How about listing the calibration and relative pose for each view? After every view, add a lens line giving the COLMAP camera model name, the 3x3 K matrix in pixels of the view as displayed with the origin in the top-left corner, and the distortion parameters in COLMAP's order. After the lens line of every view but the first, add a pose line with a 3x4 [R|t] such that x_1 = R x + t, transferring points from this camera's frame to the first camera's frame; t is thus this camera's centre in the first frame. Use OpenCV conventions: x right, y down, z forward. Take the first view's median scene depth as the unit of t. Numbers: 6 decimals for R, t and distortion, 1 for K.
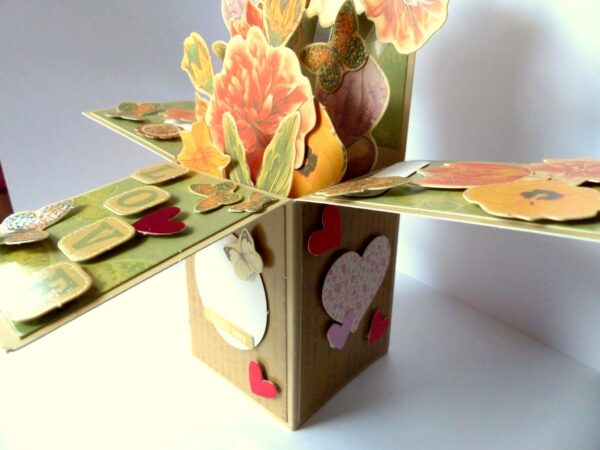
lens RADIAL K [[450.1, 0, 300.0], [0, 450.1, 225.0], [0, 0, 1]] dist [-0.030398, -0.000939]
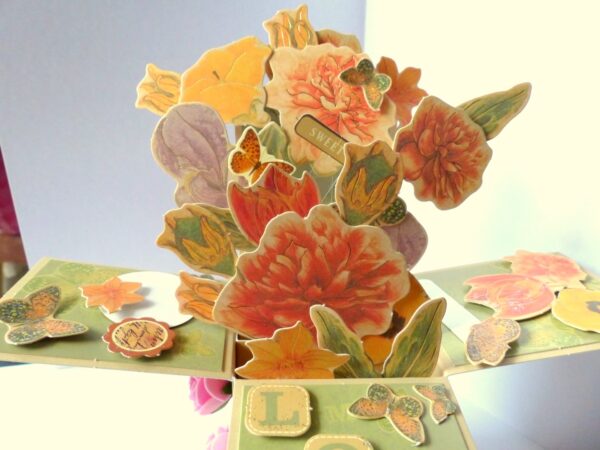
lens RADIAL K [[450.1, 0, 300.0], [0, 450.1, 225.0], [0, 0, 1]] dist [-0.030398, -0.000939]
pose [[0.688962, -0.234459, 0.685828, -0.768541], [0.246126, 0.965688, 0.082882, -0.495283], [-0.681728, 0.111698, 0.723029, 0.387209]]
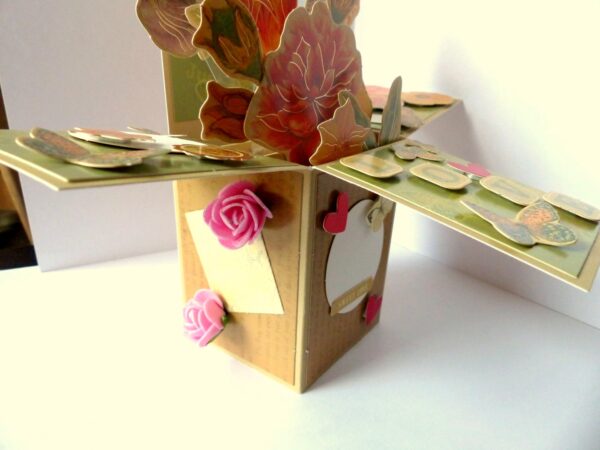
lens RADIAL K [[450.1, 0, 300.0], [0, 450.1, 225.0], [0, 0, 1]] dist [-0.030398, -0.000939]
pose [[-0.091223, -0.384273, 0.918701, -1.199336], [0.328254, 0.859384, 0.392056, -0.423608], [-0.940174, 0.337332, 0.047743, 1.173717]]
